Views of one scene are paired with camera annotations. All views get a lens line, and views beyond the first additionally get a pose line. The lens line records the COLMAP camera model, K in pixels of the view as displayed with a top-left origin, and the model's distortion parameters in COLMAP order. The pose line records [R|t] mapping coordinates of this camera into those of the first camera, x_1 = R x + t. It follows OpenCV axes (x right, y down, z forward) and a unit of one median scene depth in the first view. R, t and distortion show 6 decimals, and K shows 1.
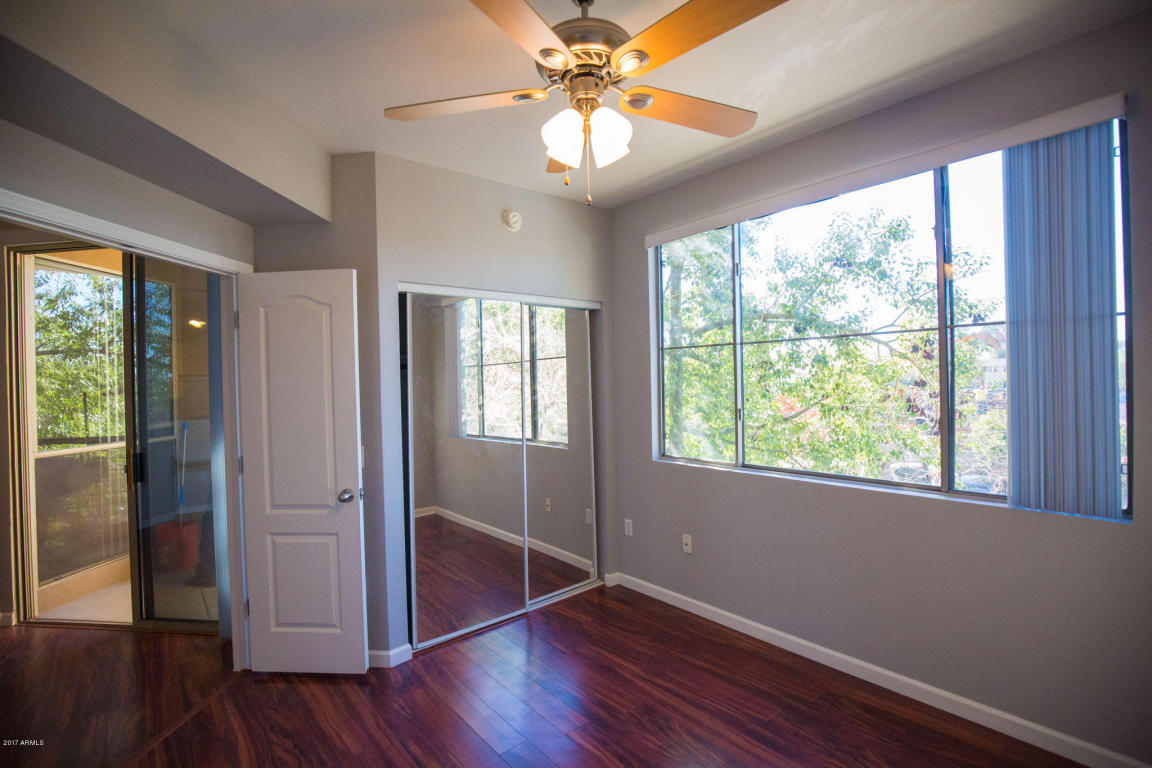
lens RADIAL K [[526.0, 0, 581.7], [0, 526.0, 384.3], [0, 0, 1]] dist [-0.027162, 0.000271]
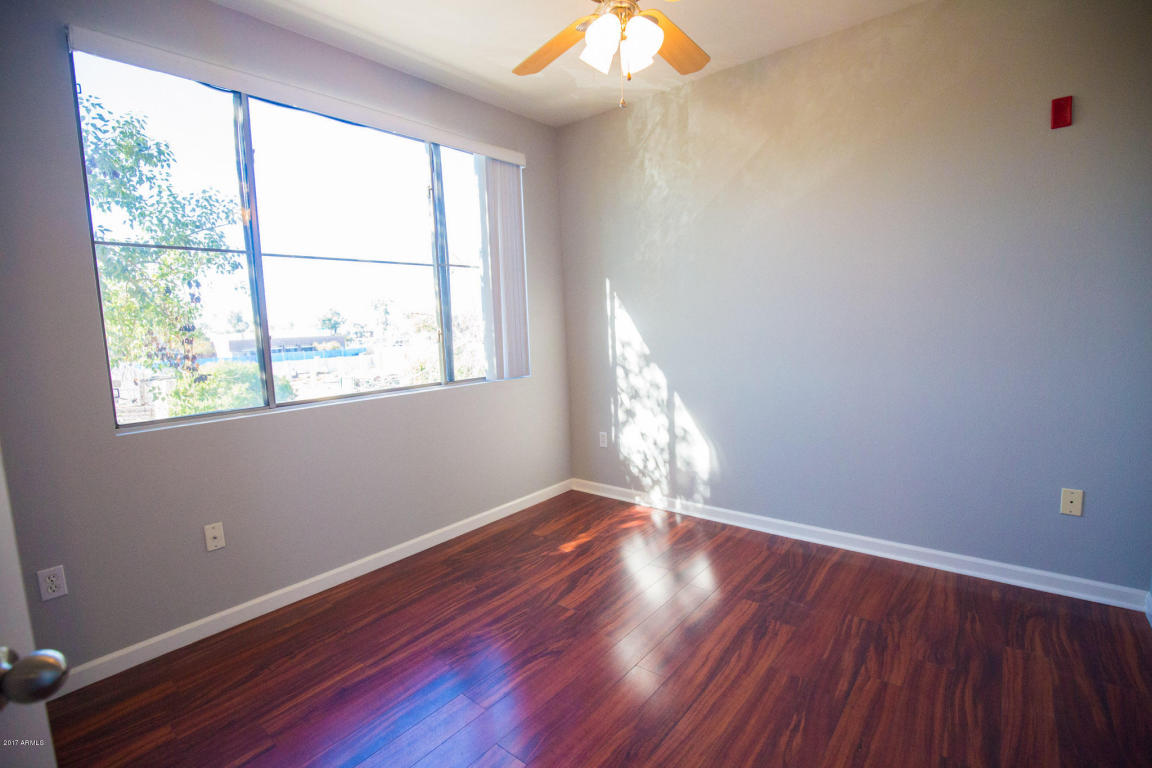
lens RADIAL K [[526.4, 0, 579.6], [0, 526.4, 380.0], [0, 0, 1]] dist [-0.040667, 0.007101]
pose [[-0.171603, -0.075138, 0.982297, -0.745723], [0.050789, 0.995087, 0.084989, 0.092077], [-0.983856, 0.064474, -0.166944, 0.878560]]
